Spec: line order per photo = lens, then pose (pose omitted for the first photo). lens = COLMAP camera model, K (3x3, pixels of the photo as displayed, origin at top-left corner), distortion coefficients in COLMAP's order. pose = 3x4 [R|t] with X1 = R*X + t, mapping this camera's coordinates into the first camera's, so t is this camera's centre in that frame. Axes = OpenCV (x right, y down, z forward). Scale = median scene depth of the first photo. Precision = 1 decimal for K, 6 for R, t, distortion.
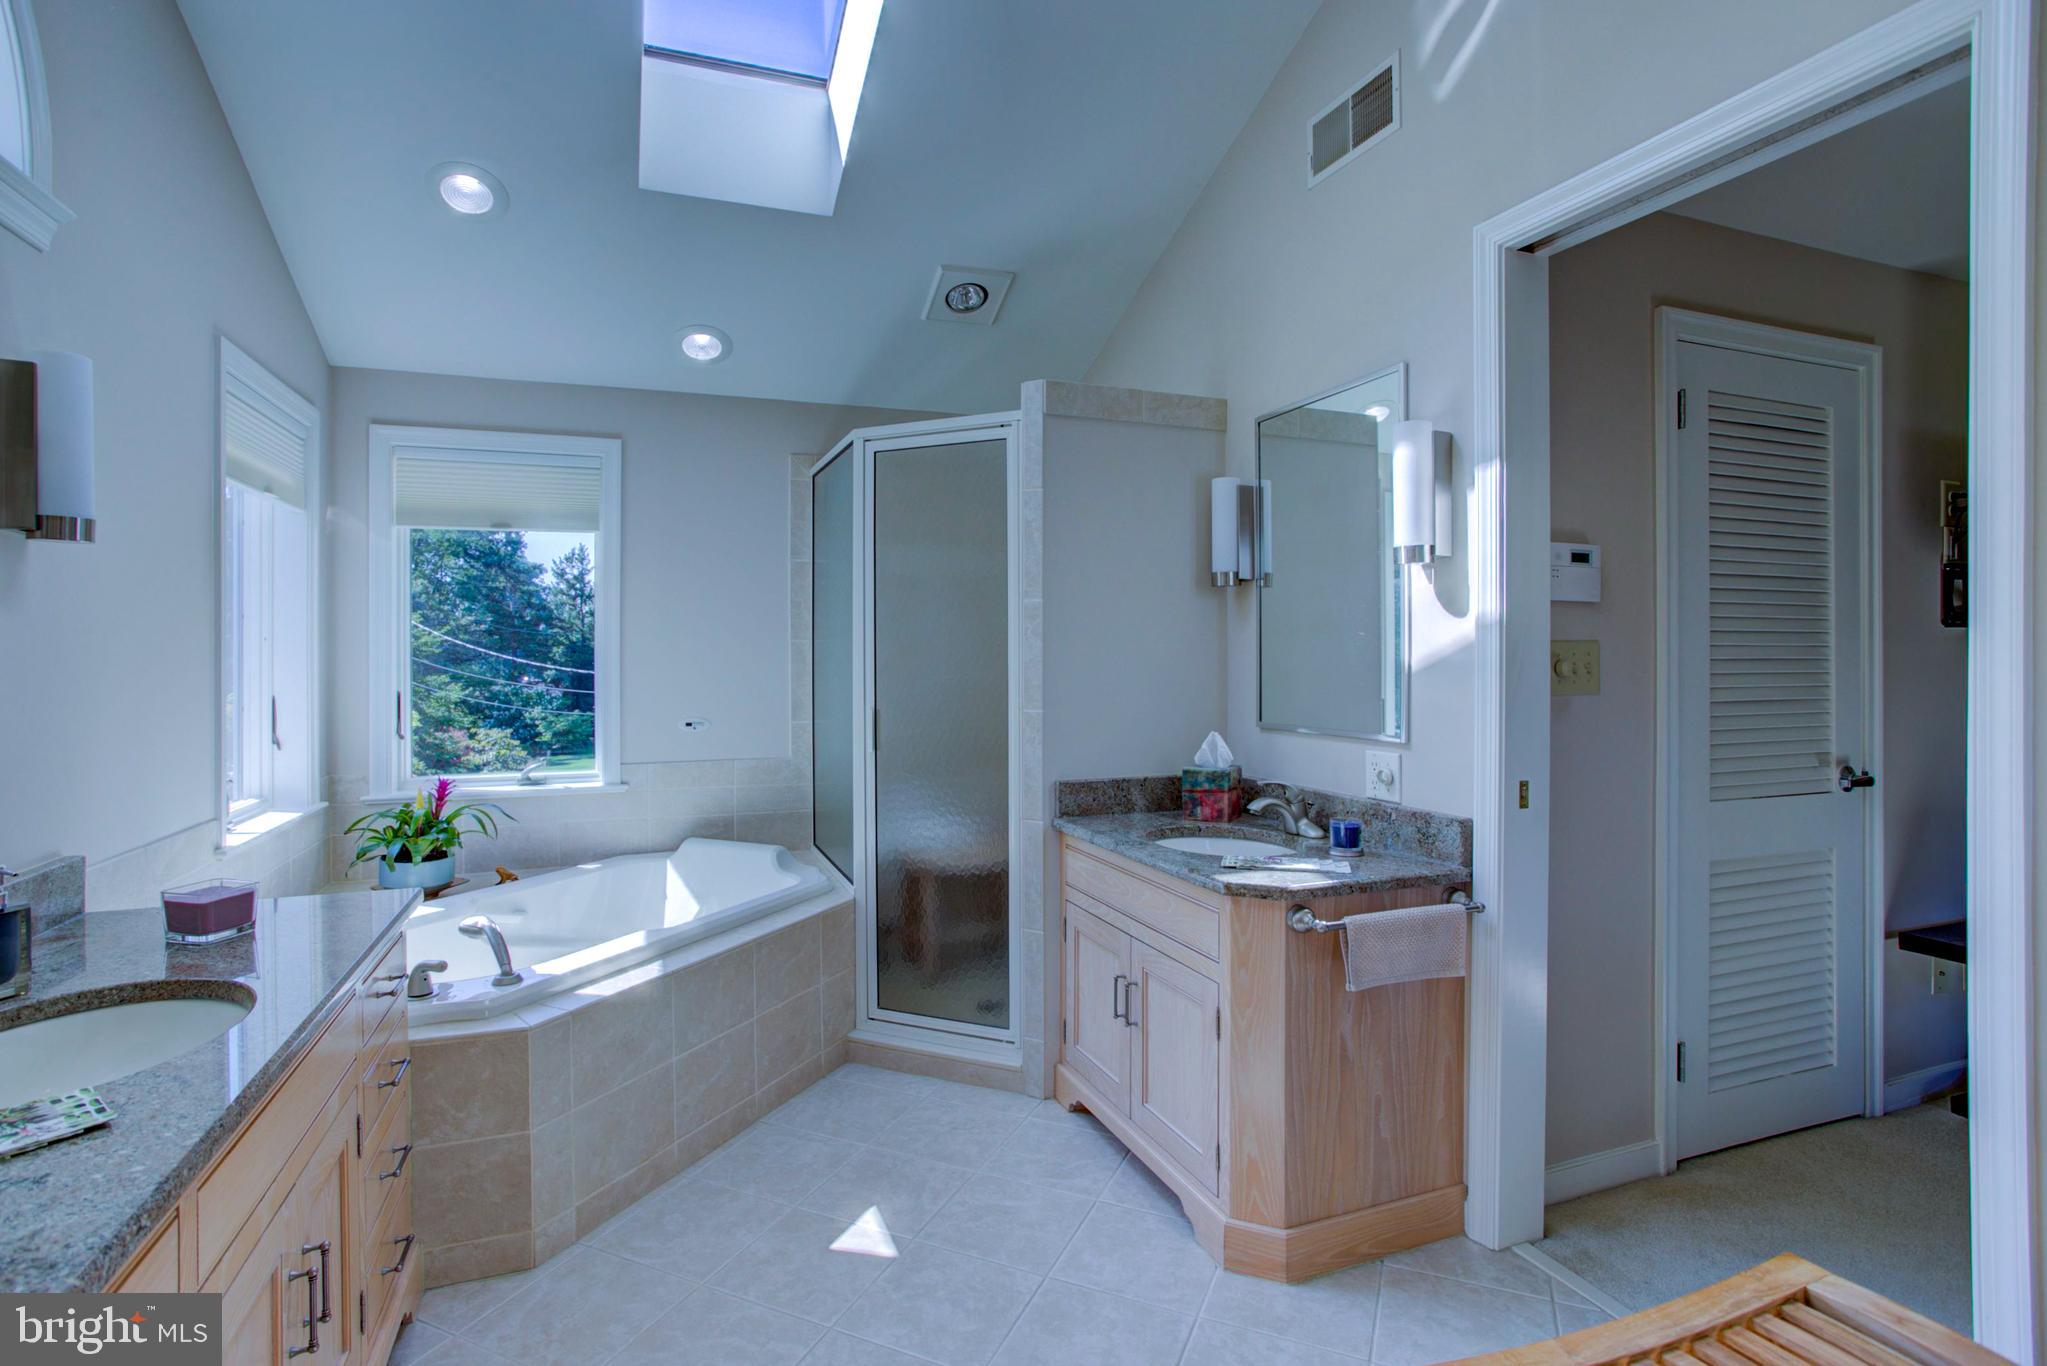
lens RADIAL K [[990.5, 0, 1021.4], [0, 990.5, 666.9], [0, 0, 1]] dist [-0.001008, 0.000868]
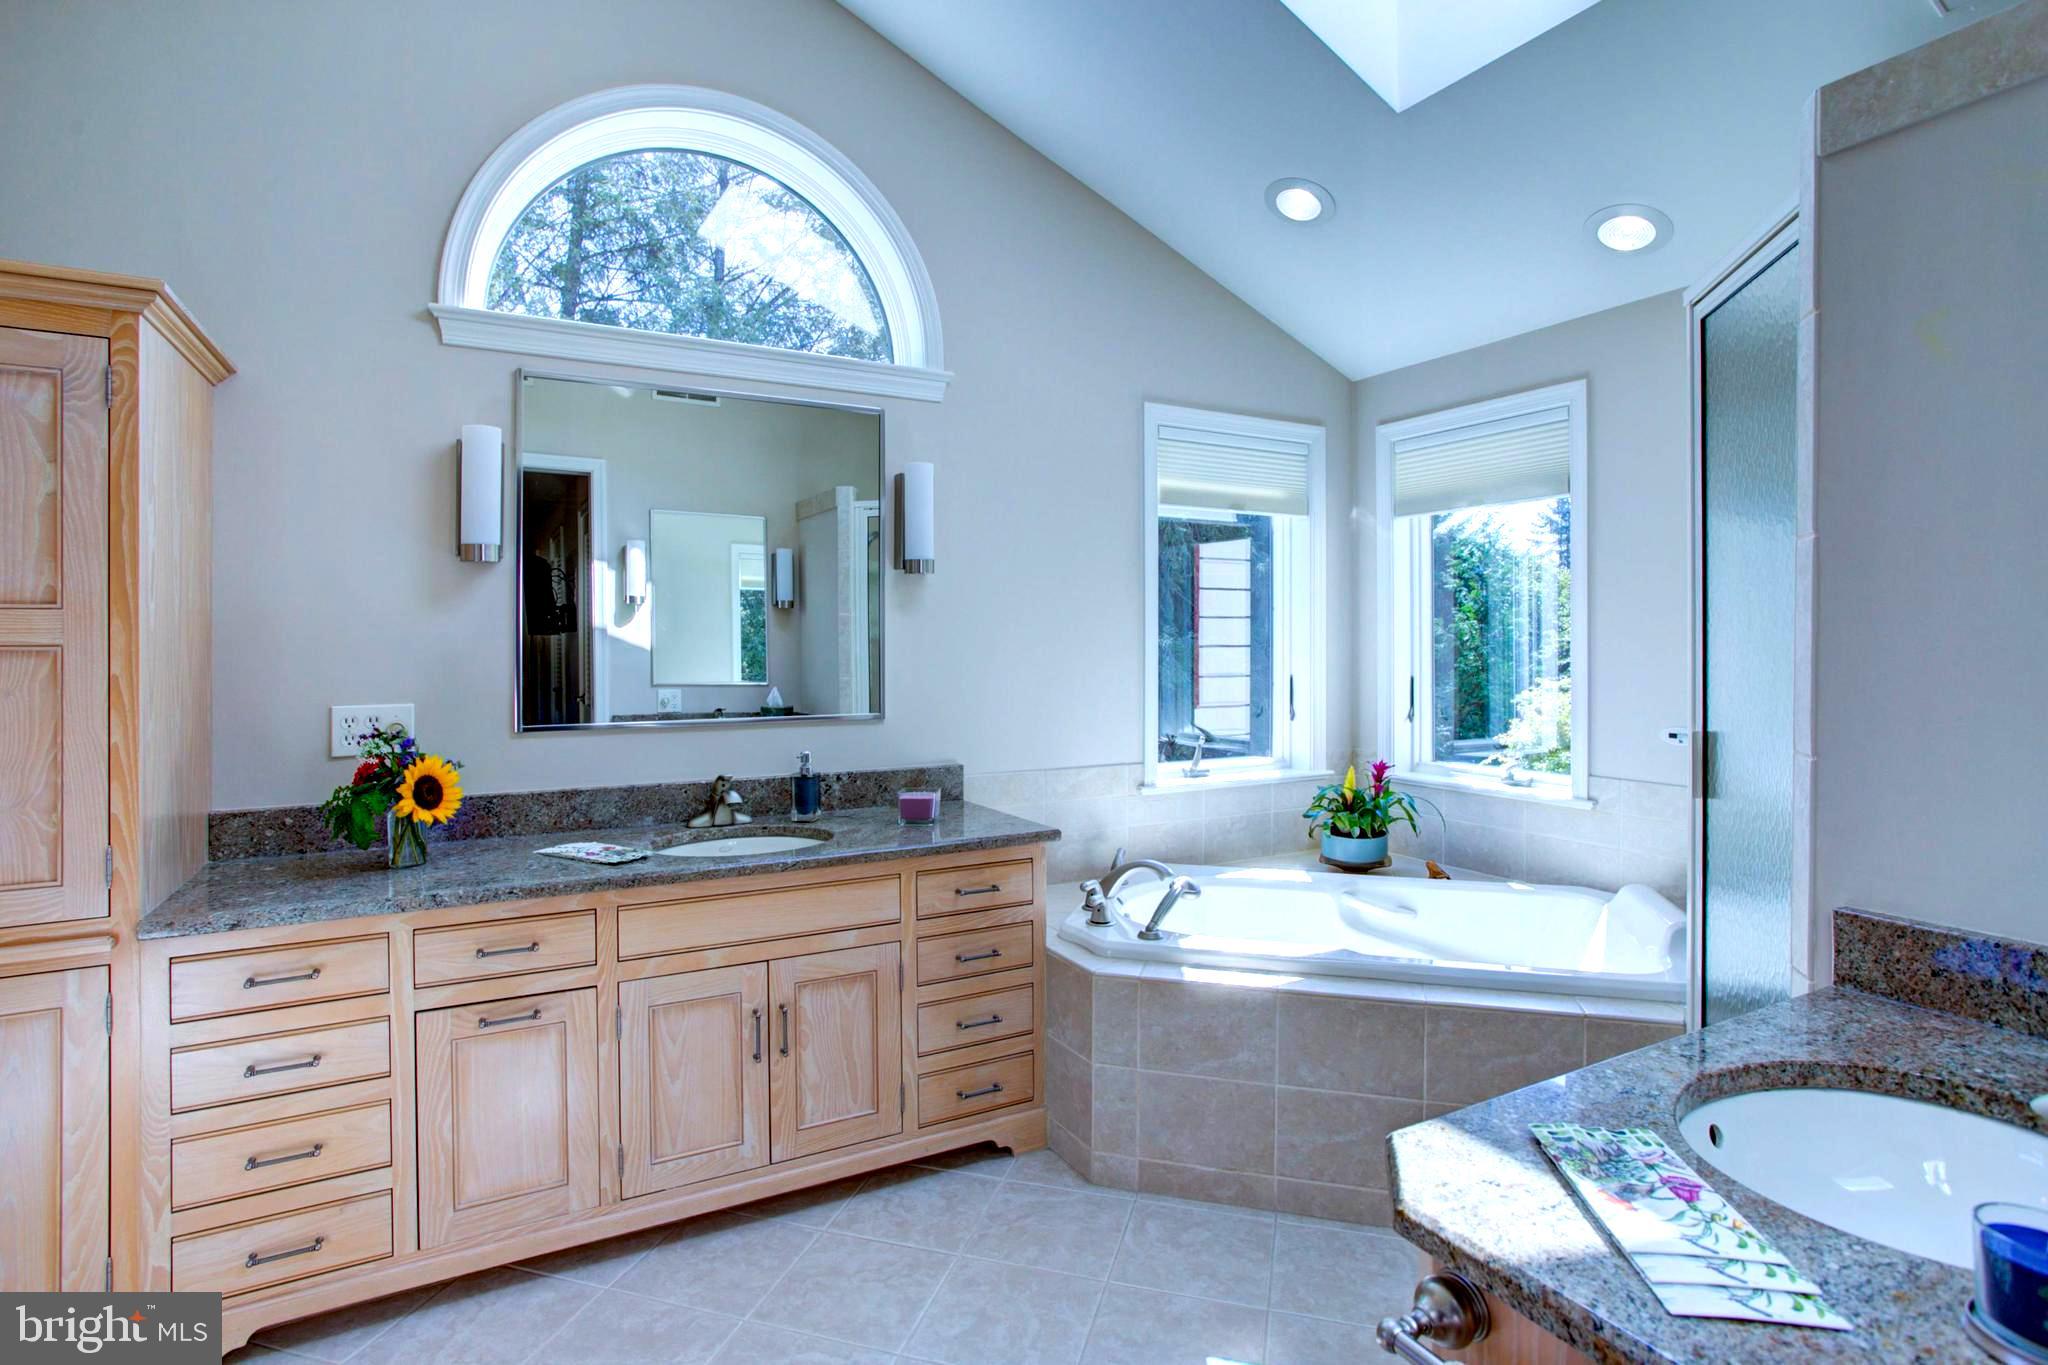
lens RADIAL K [[1062.6, 0, 1052.5], [0, 1062.6, 642.6], [0, 0, 1]] dist [-0.029660, -0.000478]
pose [[0.145170, 0.007746, -0.989376, 0.502028], [-0.014229, 0.999882, 0.005740, -0.012848], [0.989304, 0.013244, 0.145264, 0.563648]]
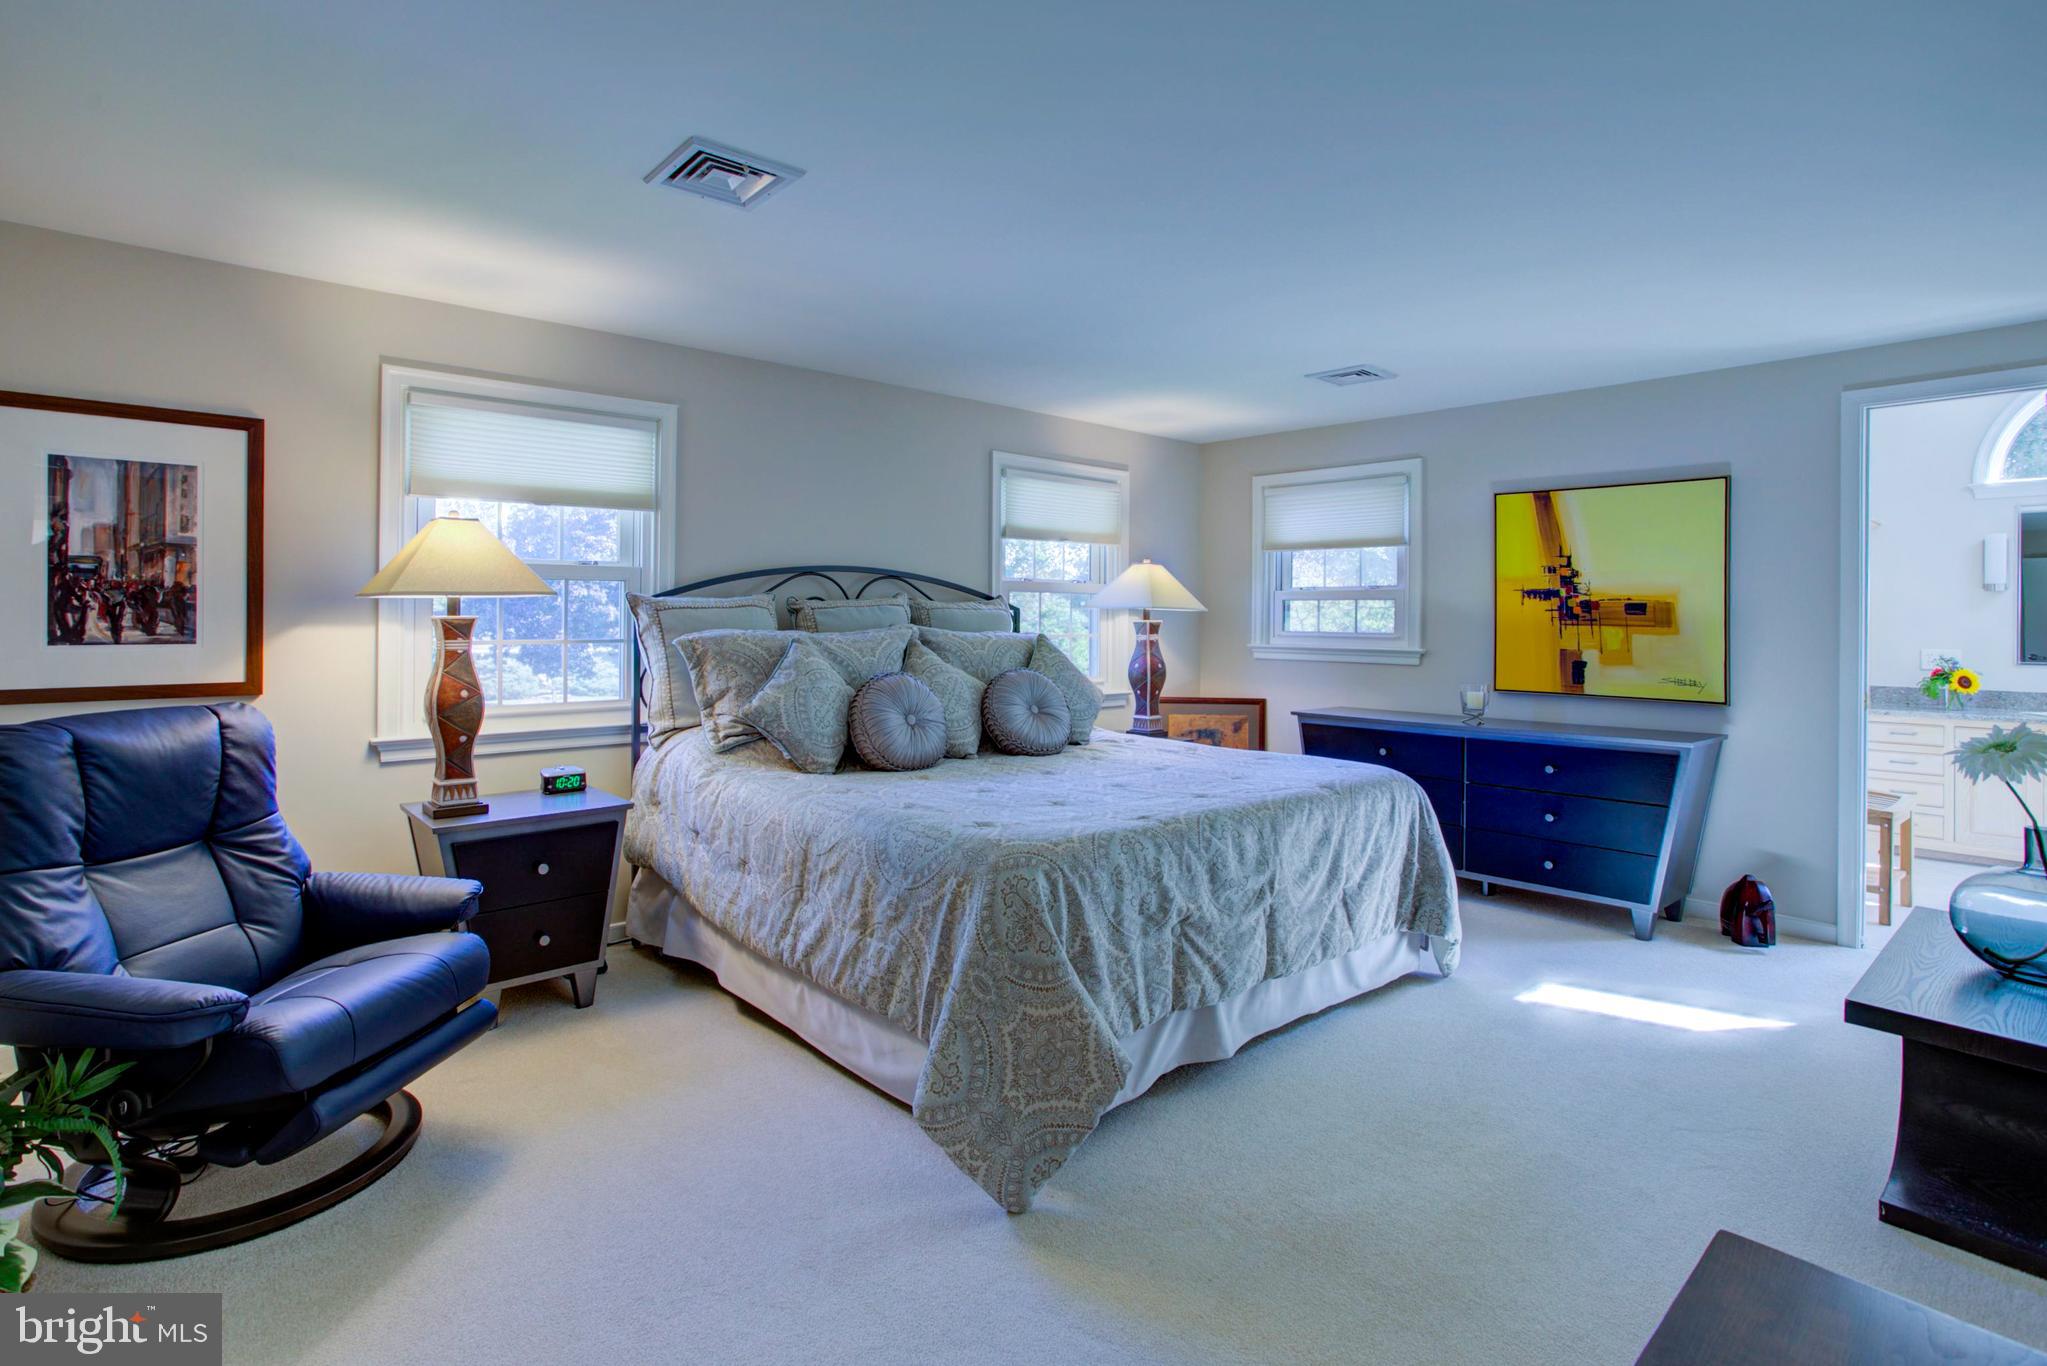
lens RADIAL K [[990.5, 0, 986.9], [0, 990.5, 613.9], [0, 0, 1]] dist [-0.001008, 0.000868]
pose [[-0.939389, -0.001720, -0.342850, 1.673597], [-0.005343, 0.999939, 0.009624, -0.026156], [0.342812, 0.010872, -0.939341, 1.155496]]
